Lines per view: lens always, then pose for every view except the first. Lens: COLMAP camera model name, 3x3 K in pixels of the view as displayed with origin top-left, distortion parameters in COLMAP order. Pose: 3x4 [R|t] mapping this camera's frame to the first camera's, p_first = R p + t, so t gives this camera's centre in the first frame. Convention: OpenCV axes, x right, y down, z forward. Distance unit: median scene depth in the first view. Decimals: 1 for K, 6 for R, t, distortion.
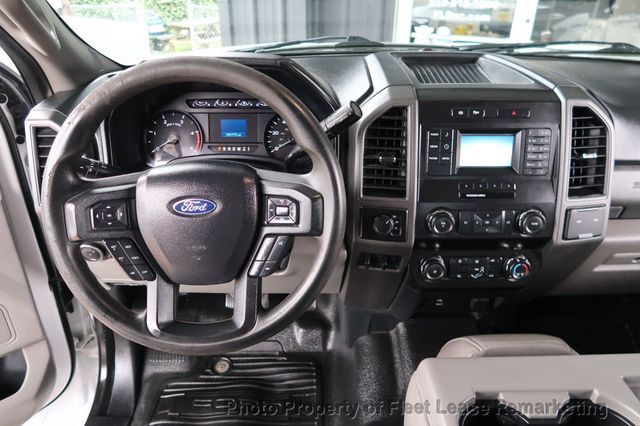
lens RADIAL K [[447.2, 0, 318.6], [0, 447.2, 213.1], [0, 0, 1]] dist [-0.026343, 0.008817]
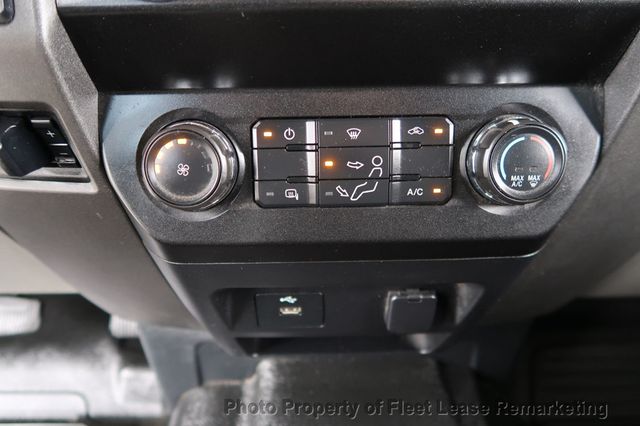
lens RADIAL K [[447.2, 0, 318.8], [0, 447.2, 216.0], [0, 0, 1]] dist [-0.026343, 0.008817]
pose [[0.999670, -0.014316, -0.021315, 0.357715], [0.013097, 0.998329, -0.056273, 0.179723], [0.022085, 0.055976, 0.998188, 0.782566]]
